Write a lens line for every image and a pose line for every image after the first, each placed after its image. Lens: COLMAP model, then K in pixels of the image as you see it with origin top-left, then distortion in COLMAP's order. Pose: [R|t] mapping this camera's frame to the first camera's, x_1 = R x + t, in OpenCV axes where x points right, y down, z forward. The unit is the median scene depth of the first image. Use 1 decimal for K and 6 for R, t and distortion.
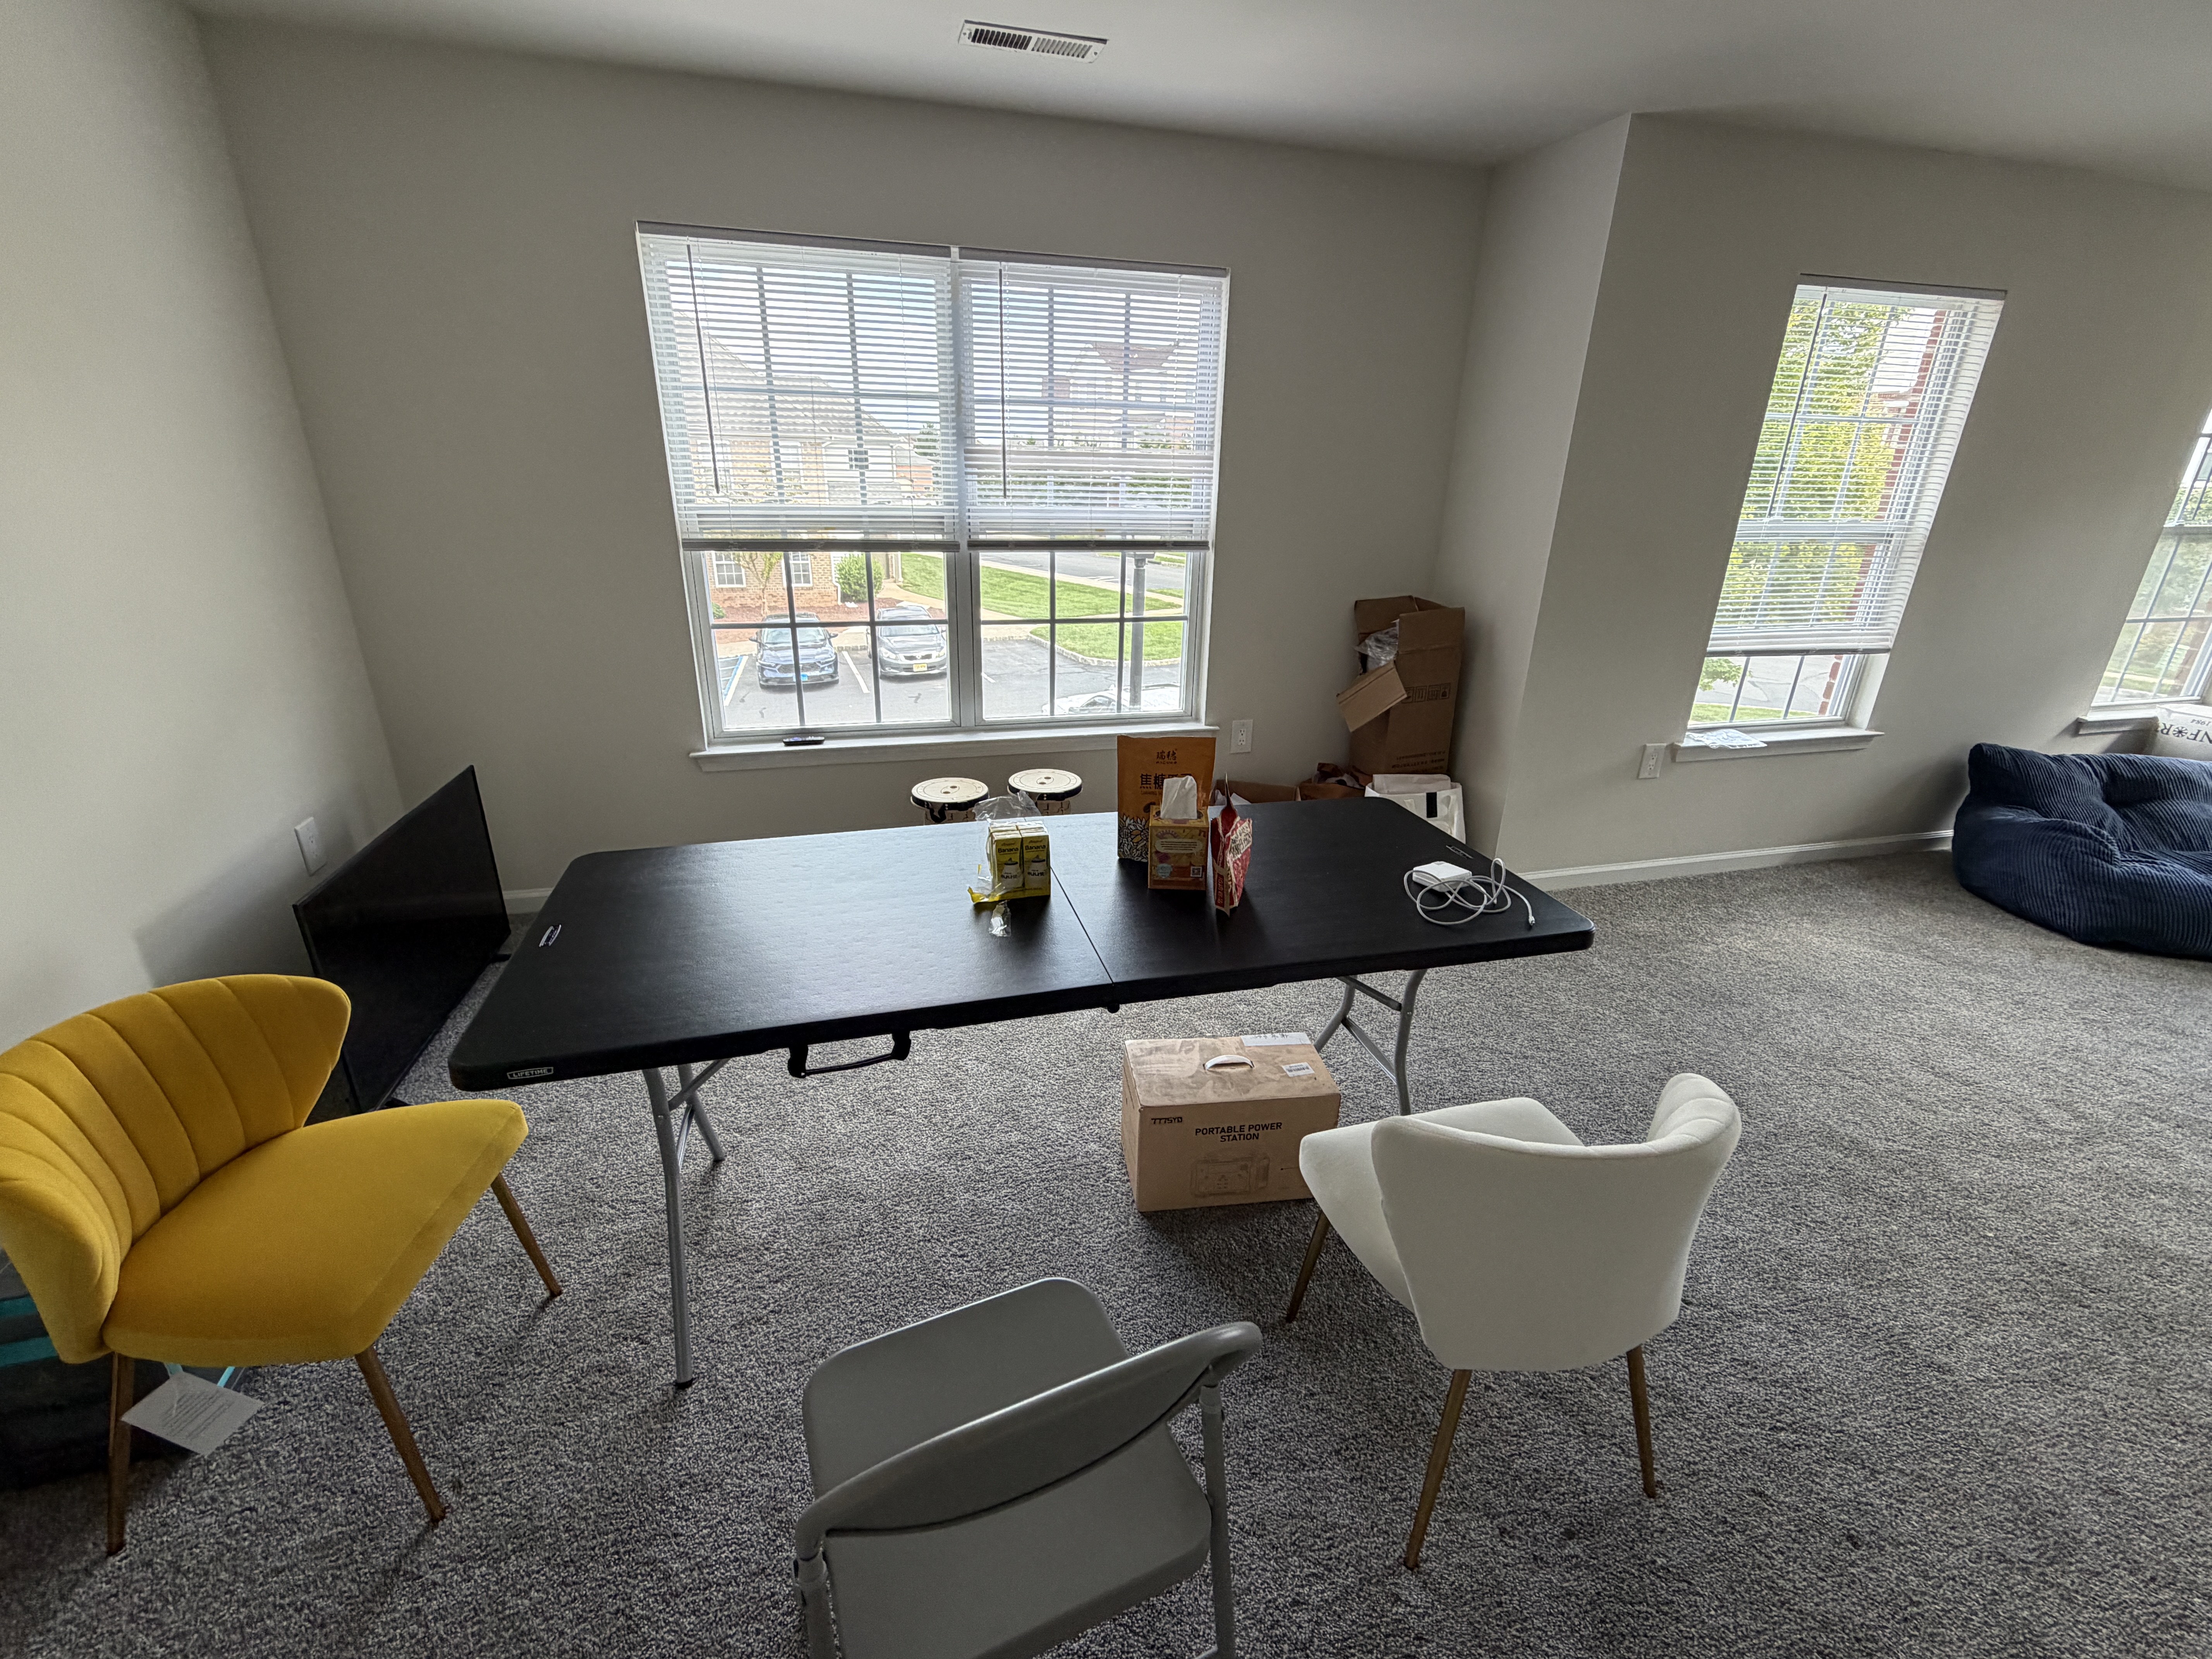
lens RADIAL K [[963.0, 0, 1104.4], [0, 963.0, 831.7], [0, 0, 1]] dist [0.002120, 0.000046]
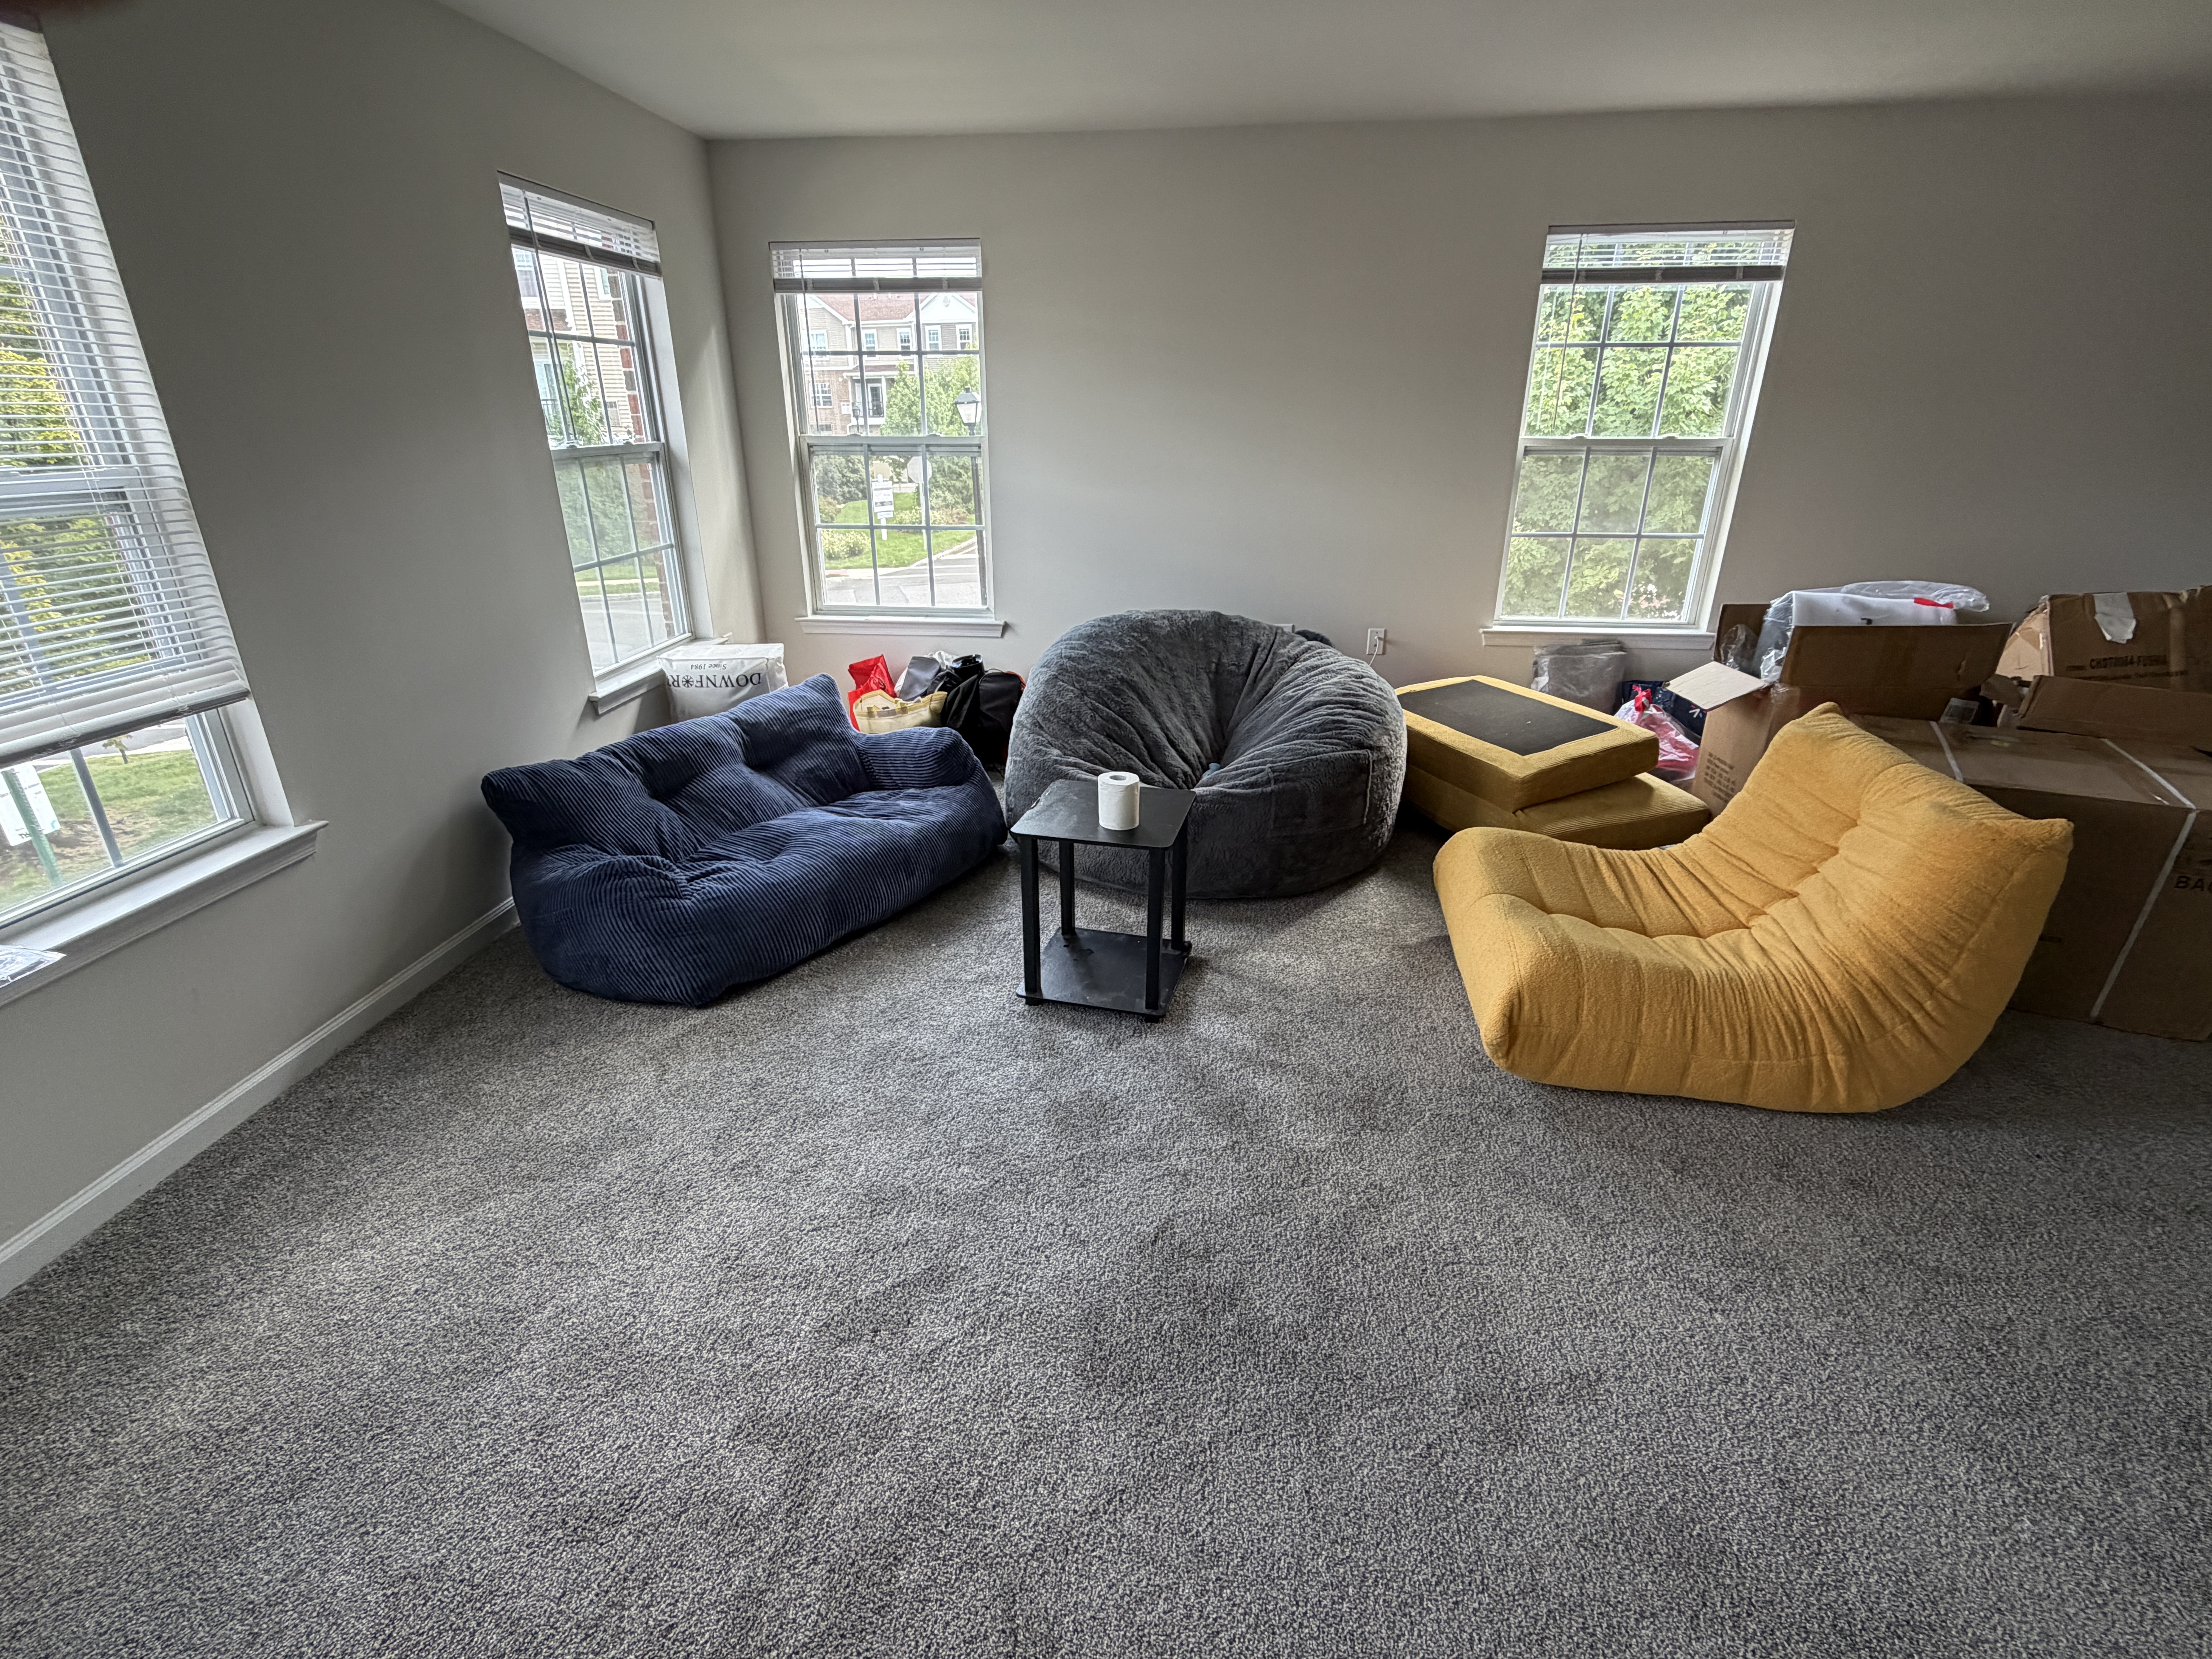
lens RADIAL K [[1023.5, 0, 1105.1], [0, 1023.5, 833.8], [0, 0, 1]] dist [-0.001120, -0.000045]
pose [[0.365274, -0.377465, 0.850937, 0.438840], [0.350730, 0.902545, 0.249803, -0.083912], [-0.862301, 0.207203, 0.462065, 0.290261]]
